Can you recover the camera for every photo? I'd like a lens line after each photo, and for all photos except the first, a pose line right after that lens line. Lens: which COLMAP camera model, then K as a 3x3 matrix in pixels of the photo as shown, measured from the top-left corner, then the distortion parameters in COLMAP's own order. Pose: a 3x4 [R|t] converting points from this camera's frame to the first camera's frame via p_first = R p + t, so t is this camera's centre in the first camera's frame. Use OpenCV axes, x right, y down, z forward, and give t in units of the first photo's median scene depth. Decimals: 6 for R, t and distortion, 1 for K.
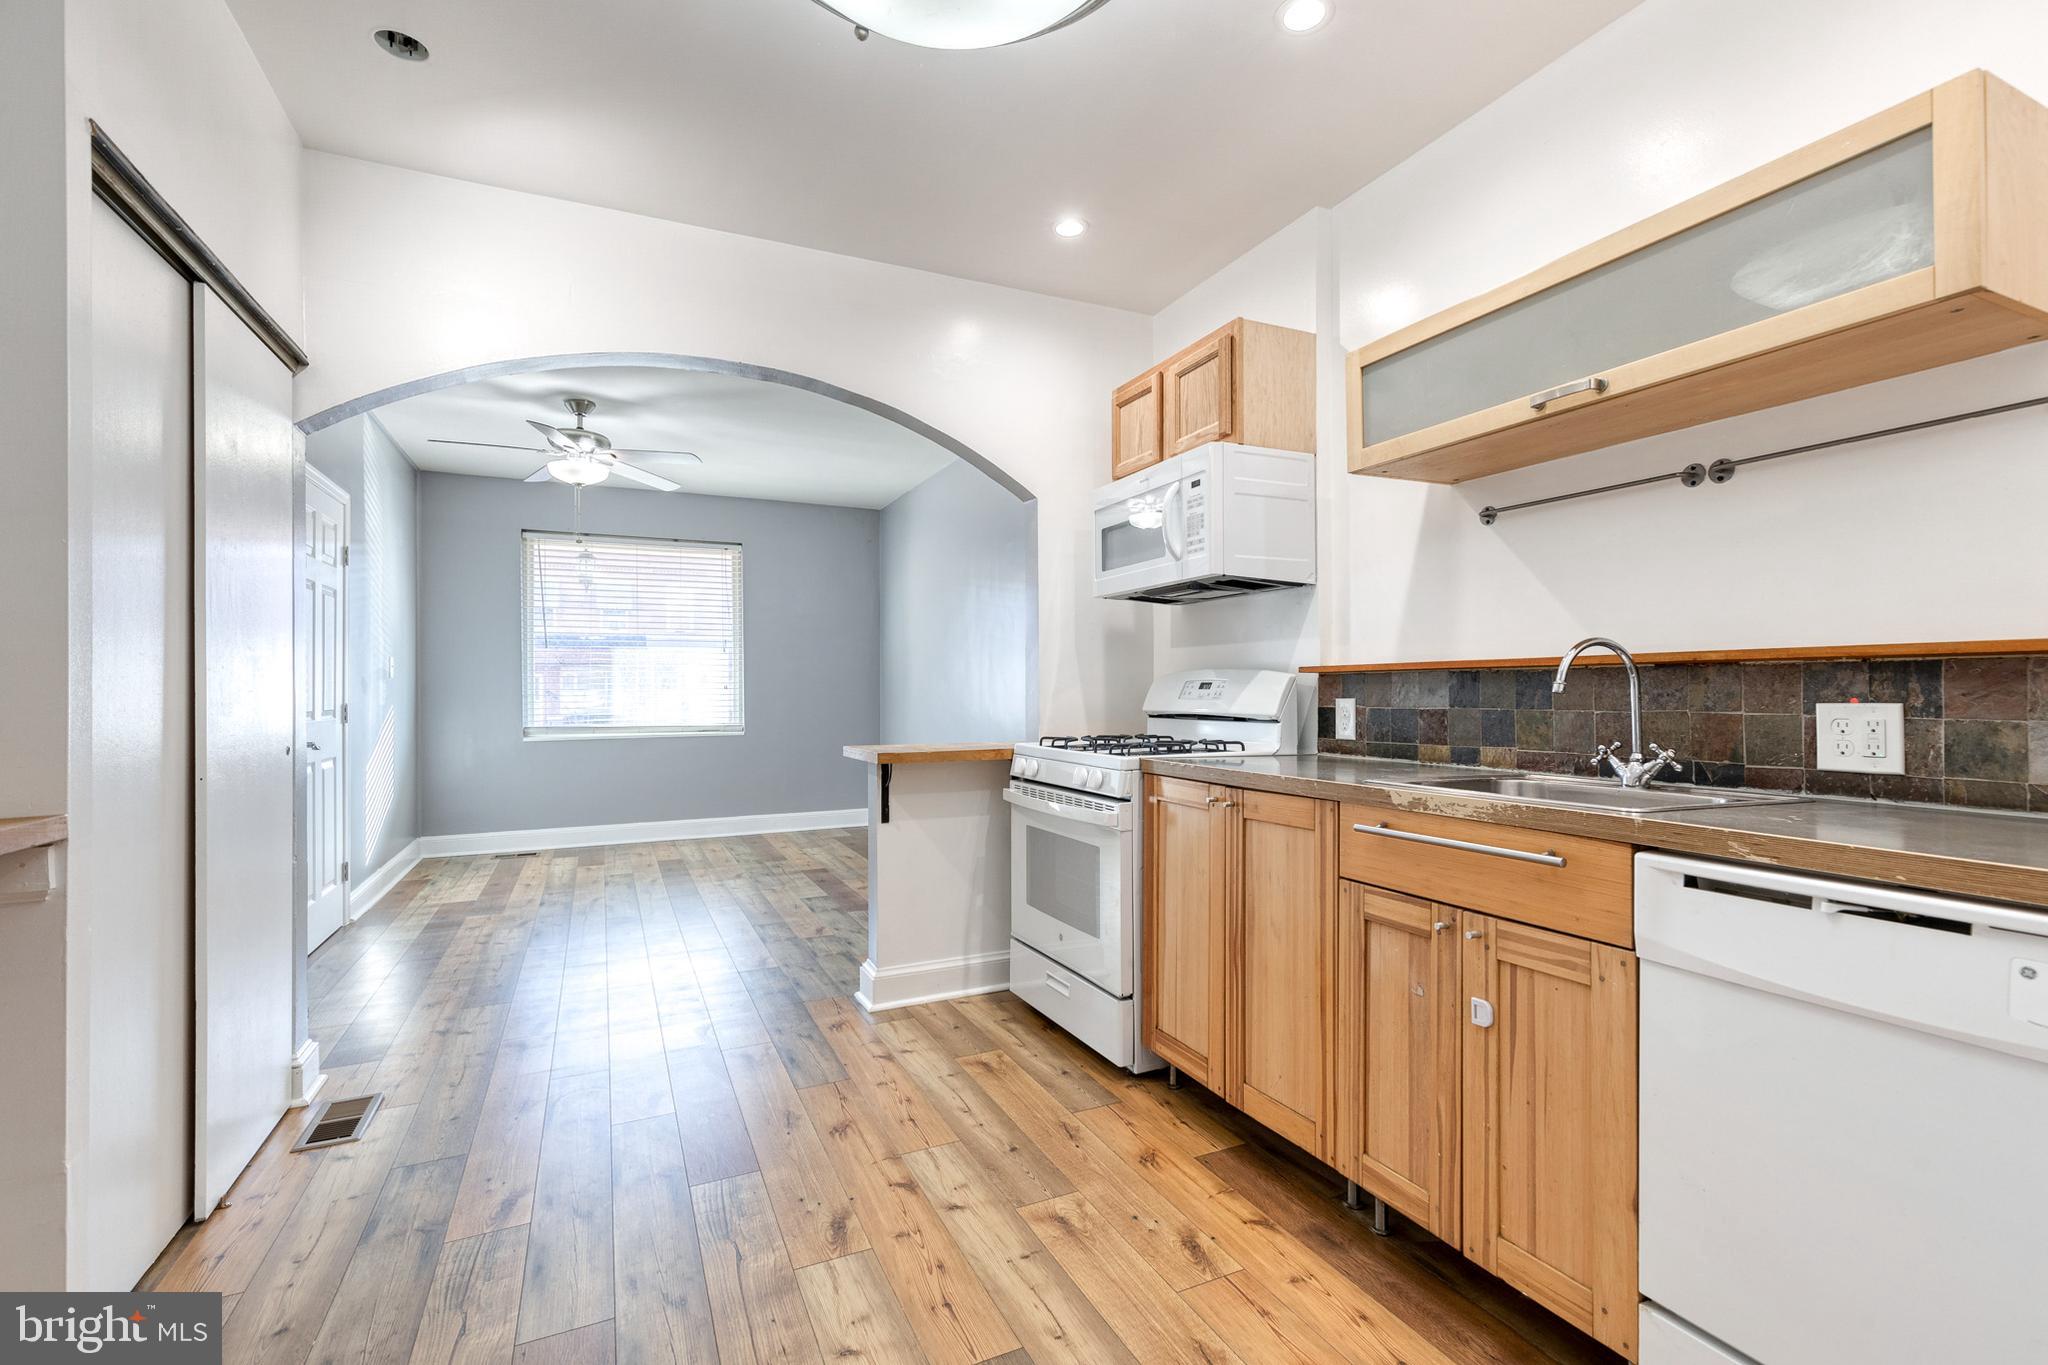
lens RADIAL K [[917.5, 0, 1045.7], [0, 917.5, 681.1], [0, 0, 1]] dist [0.010929, -0.001651]
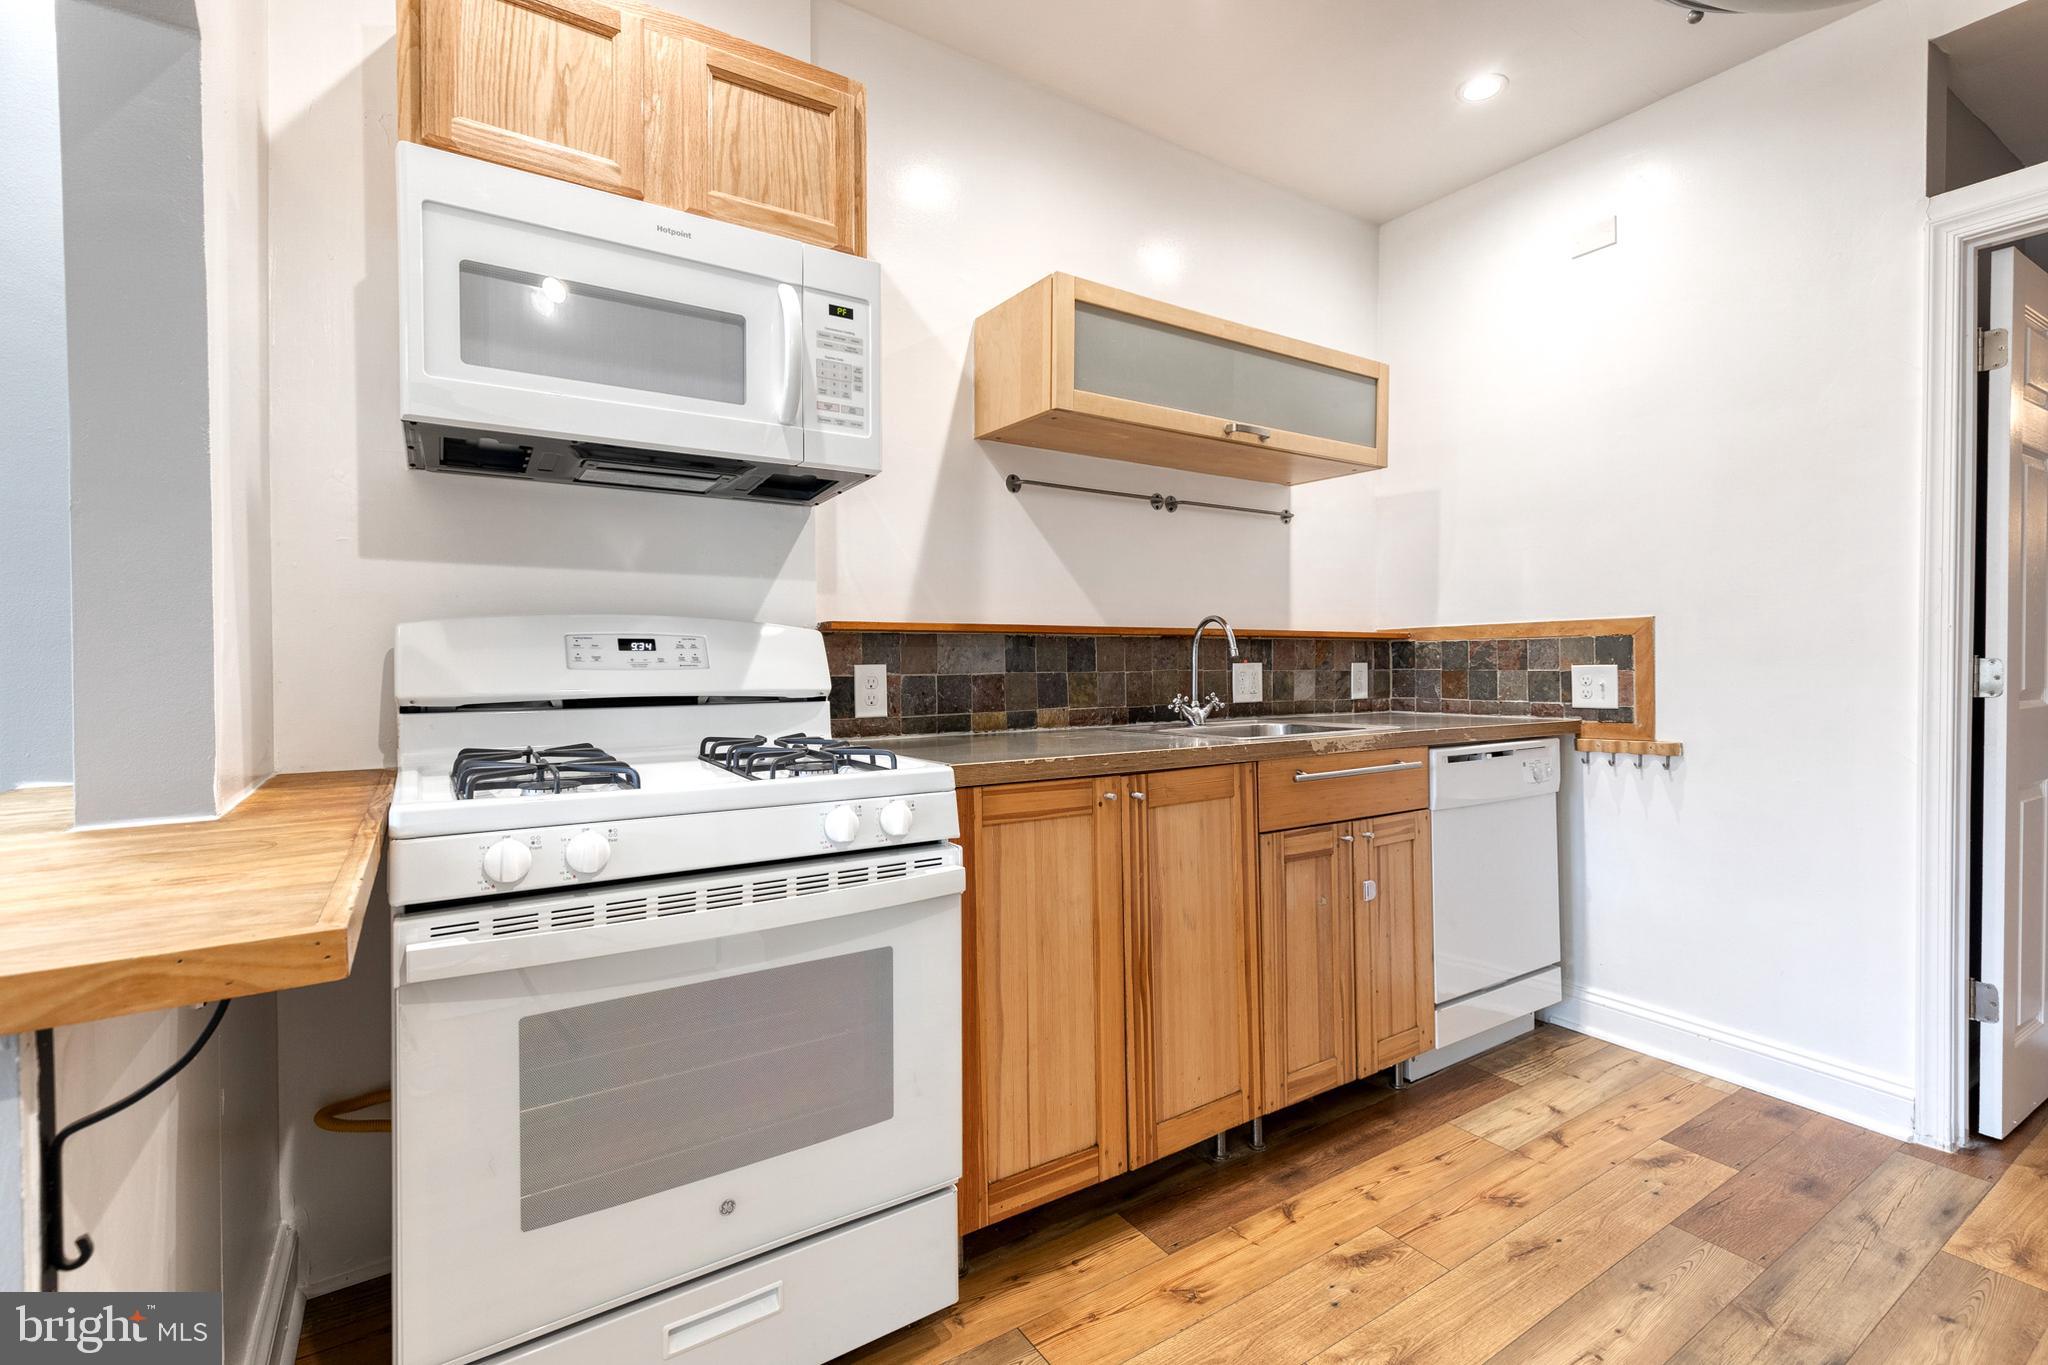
lens RADIAL K [[922.0, 0, 1042.8], [0, 922.0, 670.0], [0, 0, 1]] dist [0.010644, -0.003180]
pose [[-0.137153, -0.009639, 0.990503, -0.550603], [-0.009312, 0.999921, 0.008441, 0.018156], [-0.990506, -0.008066, -0.137232, 1.131118]]
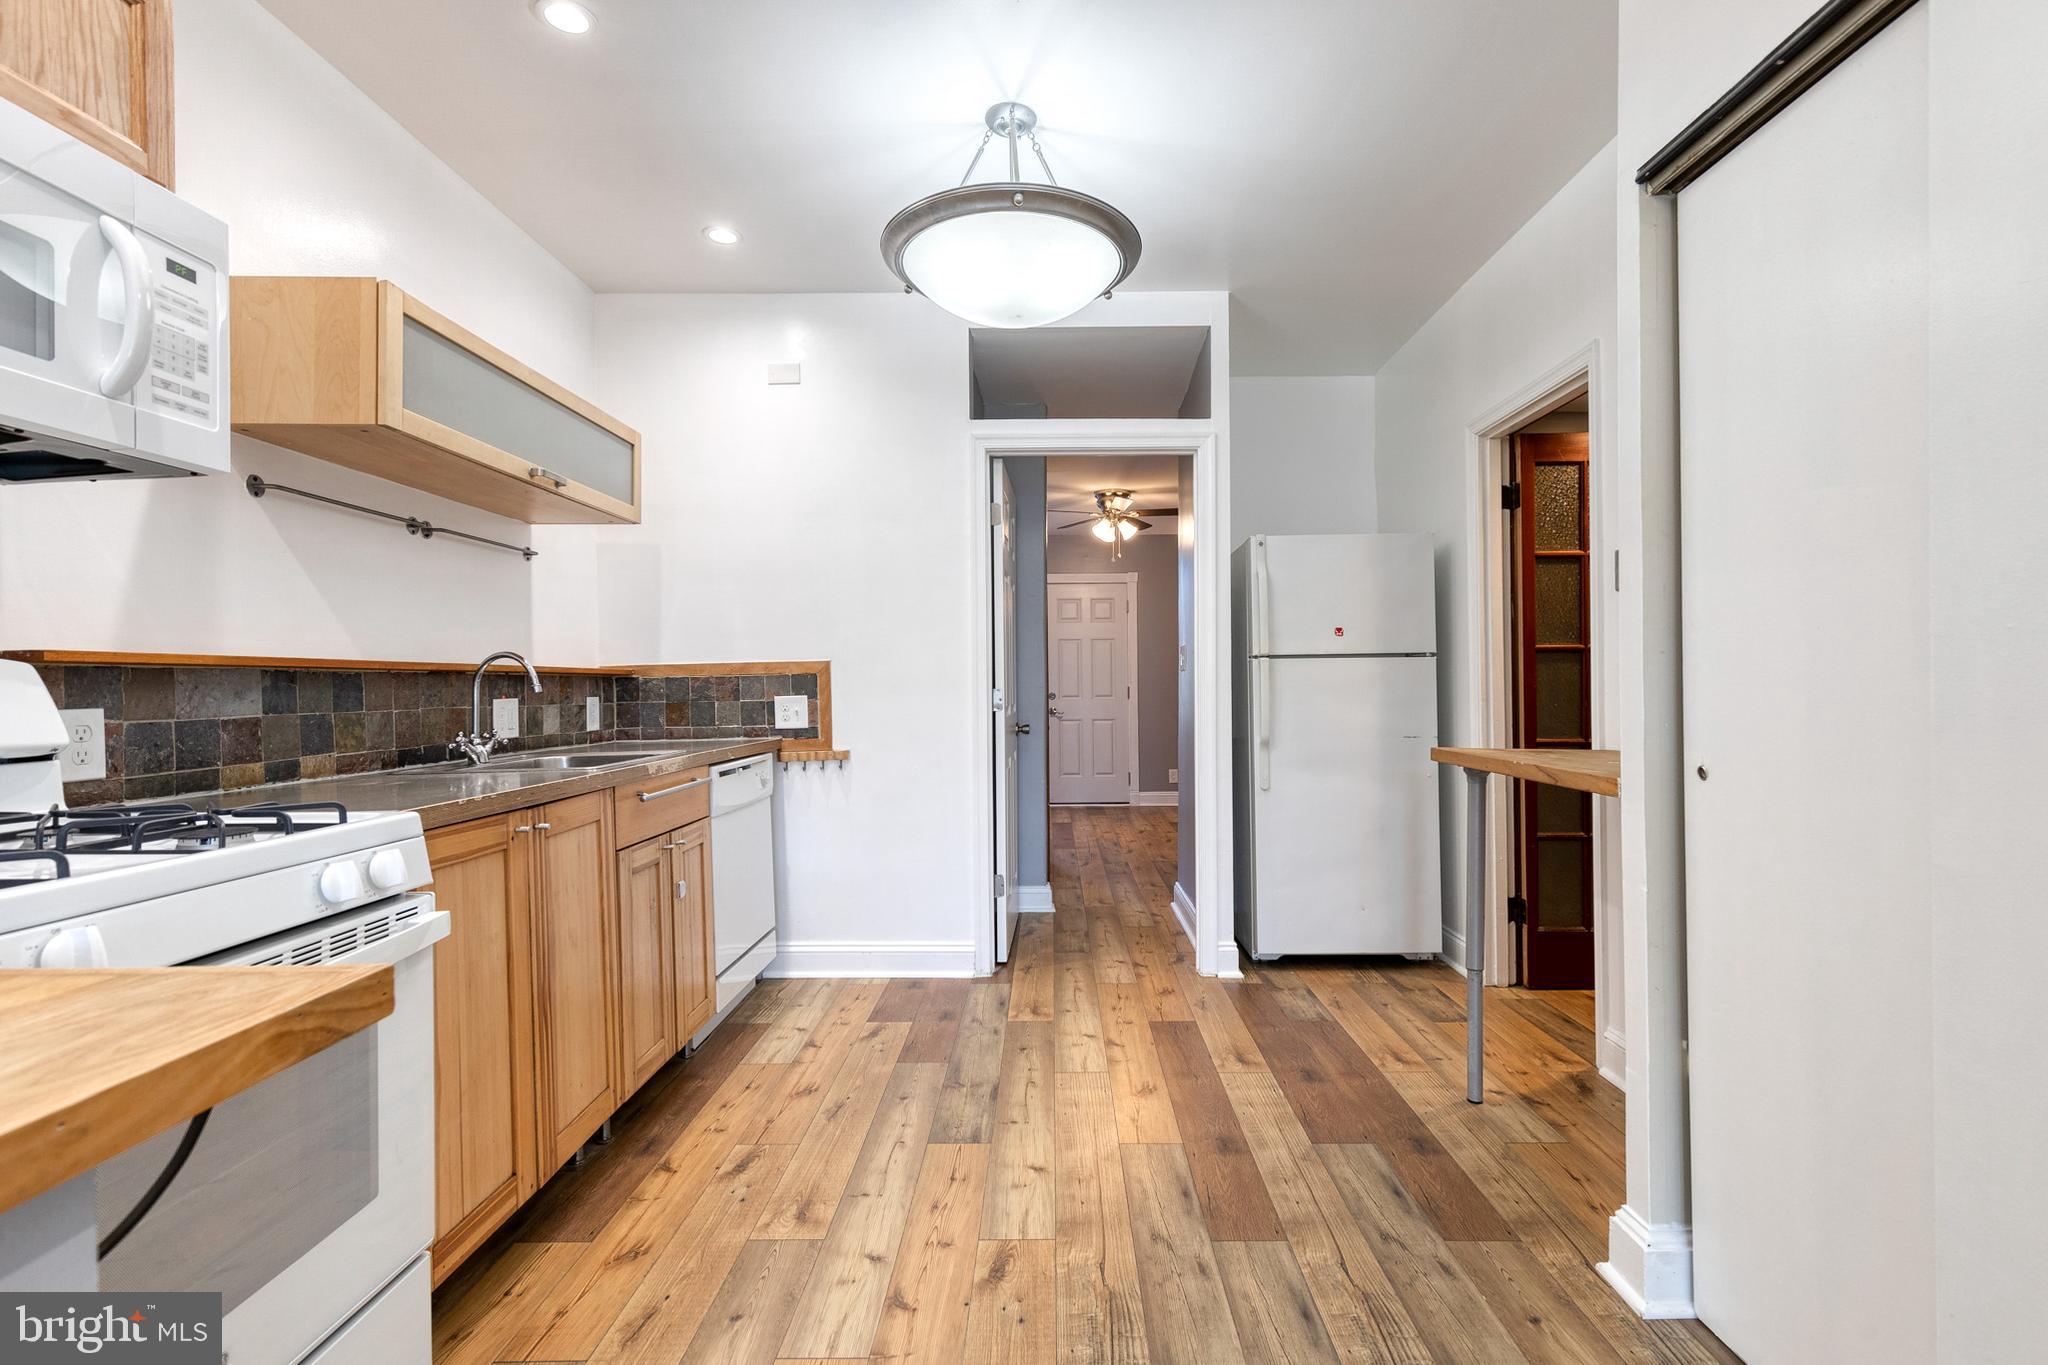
lens RADIAL K [[929.1, 0, 1045.8], [0, 929.1, 681.3], [0, 0, 1]] dist [0.008995, -0.000482]
pose [[-0.897568, 0.013373, 0.440673, -0.556856], [0.007384, 0.999856, -0.015302, 0.017517], [-0.440814, -0.010480, -0.897537, 1.480348]]
